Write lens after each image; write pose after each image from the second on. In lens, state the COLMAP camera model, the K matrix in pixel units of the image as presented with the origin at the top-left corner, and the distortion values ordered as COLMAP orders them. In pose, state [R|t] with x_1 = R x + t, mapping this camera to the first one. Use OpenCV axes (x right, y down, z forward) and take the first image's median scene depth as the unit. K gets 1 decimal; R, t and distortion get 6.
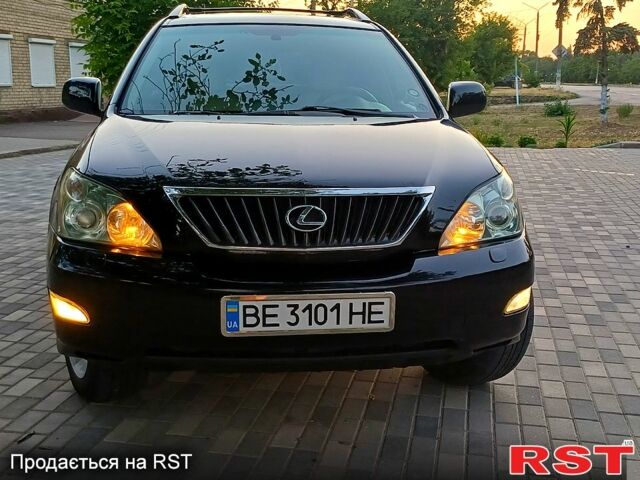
lens RADIAL K [[809.7, 0, 321.6], [0, 809.7, 240.1], [0, 0, 1]] dist [0.105078, 0.000000]
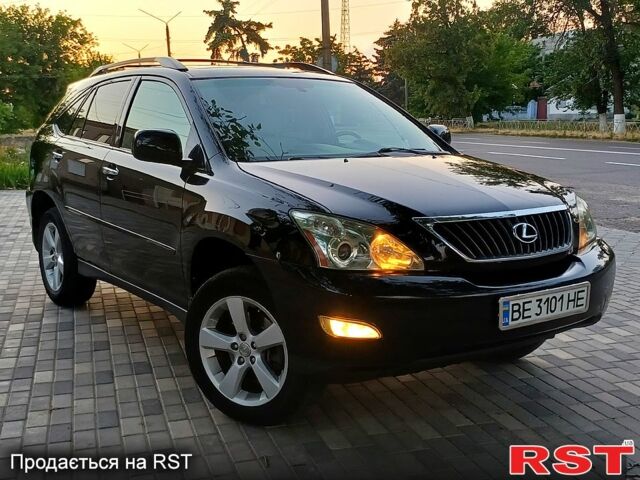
lens RADIAL K [[809.7, 0, 311.7], [0, 809.7, 240.7], [0, 0, 1]] dist [0.105078, 0.000000]
pose [[0.879312, -0.086663, 0.468294, -0.948718], [0.106438, 0.994193, -0.015871, -0.030794], [-0.464199, 0.063800, 0.883430, 0.010641]]
